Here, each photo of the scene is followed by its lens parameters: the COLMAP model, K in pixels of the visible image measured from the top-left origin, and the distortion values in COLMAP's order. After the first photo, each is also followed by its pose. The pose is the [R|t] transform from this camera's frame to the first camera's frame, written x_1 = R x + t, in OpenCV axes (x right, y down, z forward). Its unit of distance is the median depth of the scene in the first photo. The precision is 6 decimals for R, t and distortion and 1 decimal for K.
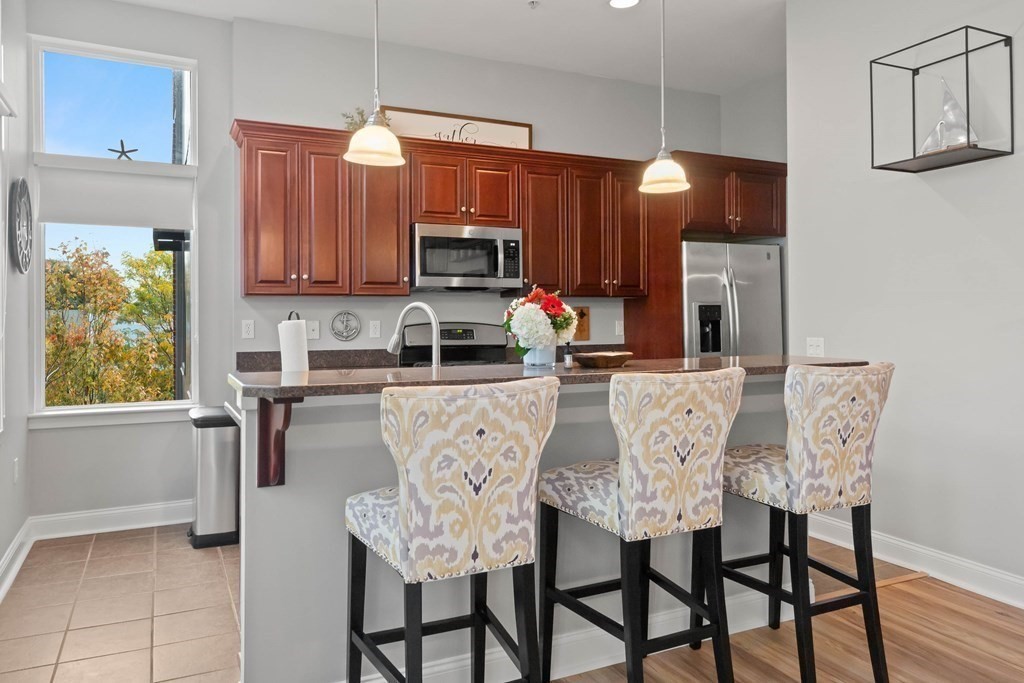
lens RADIAL K [[748.2, 0, 513.7], [0, 748.2, 337.0], [0, 0, 1]] dist [0.005725, 0.001456]
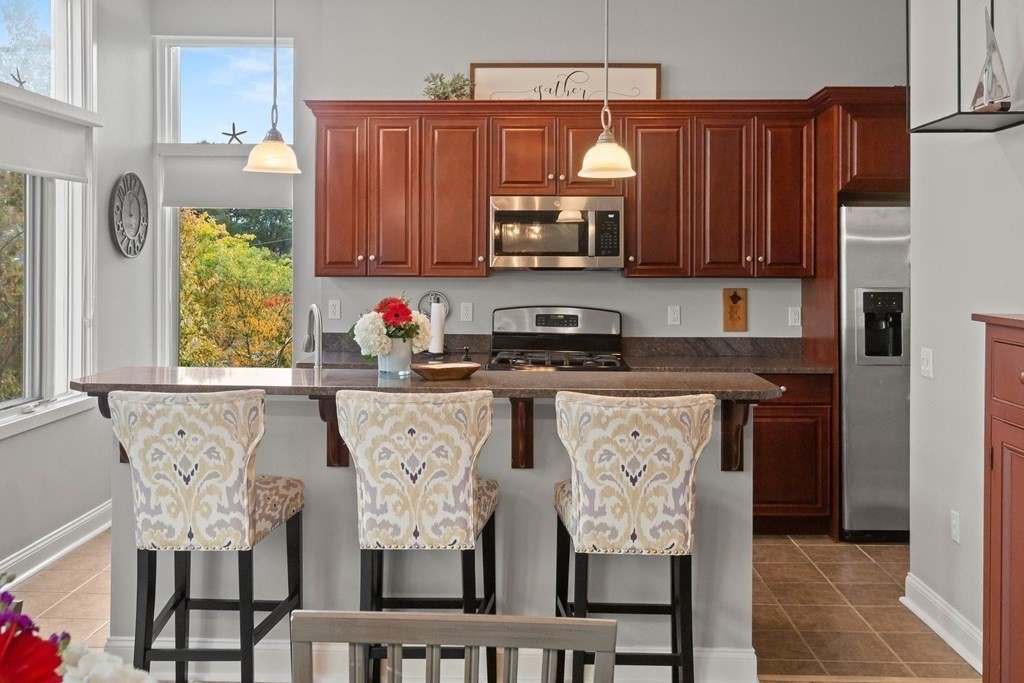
lens RADIAL K [[1030.4, 0, 512.8], [0, 1030.4, 340.7], [0, 0, 1]] dist [-0.001811, 0.000000]
pose [[0.881144, 0.046514, -0.470555, 0.506236], [-0.022504, 0.998147, 0.056526, -0.052984], [0.472312, -0.039219, 0.880558, -0.082223]]
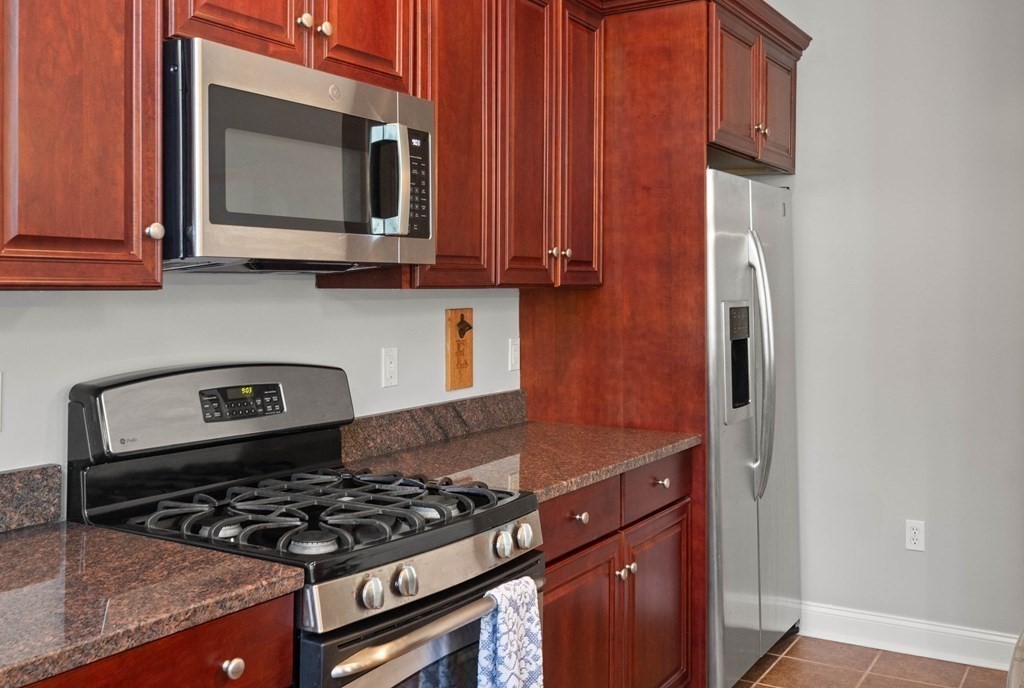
lens RADIAL K [[1030.4, 0, 494.3], [0, 1030.4, 289.6], [0, 0, 1]] dist [-0.001811, 0.000000]
pose [[0.847986, 0.005883, 0.529986, -0.255478], [0.008800, 0.999644, -0.025176, -0.046527], [-0.529945, 0.026013, 0.847633, 0.639226]]
